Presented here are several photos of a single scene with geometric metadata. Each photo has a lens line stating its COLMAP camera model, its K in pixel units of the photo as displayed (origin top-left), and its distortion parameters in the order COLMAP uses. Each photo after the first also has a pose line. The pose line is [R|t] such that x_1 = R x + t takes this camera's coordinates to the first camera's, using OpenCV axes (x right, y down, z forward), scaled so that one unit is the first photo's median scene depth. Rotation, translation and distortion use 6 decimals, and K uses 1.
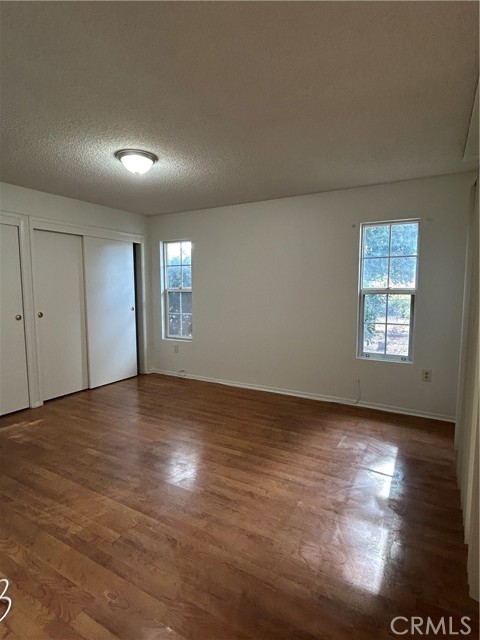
lens RADIAL K [[346.5, 0, 241.6], [0, 346.5, 317.7], [0, 0, 1]] dist [-0.001734, 0.008297]
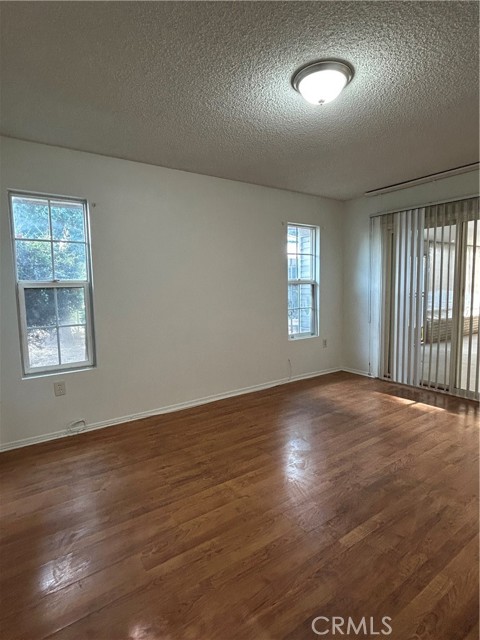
lens RADIAL K [[346.5, 0, 242.7], [0, 346.5, 316.3], [0, 0, 1]] dist [-0.001734, 0.008297]
pose [[0.408172, -0.085305, 0.908911, -0.944591], [0.095977, 0.994117, 0.050201, -0.043465], [-0.907846, 0.066744, 0.413958, 0.823442]]
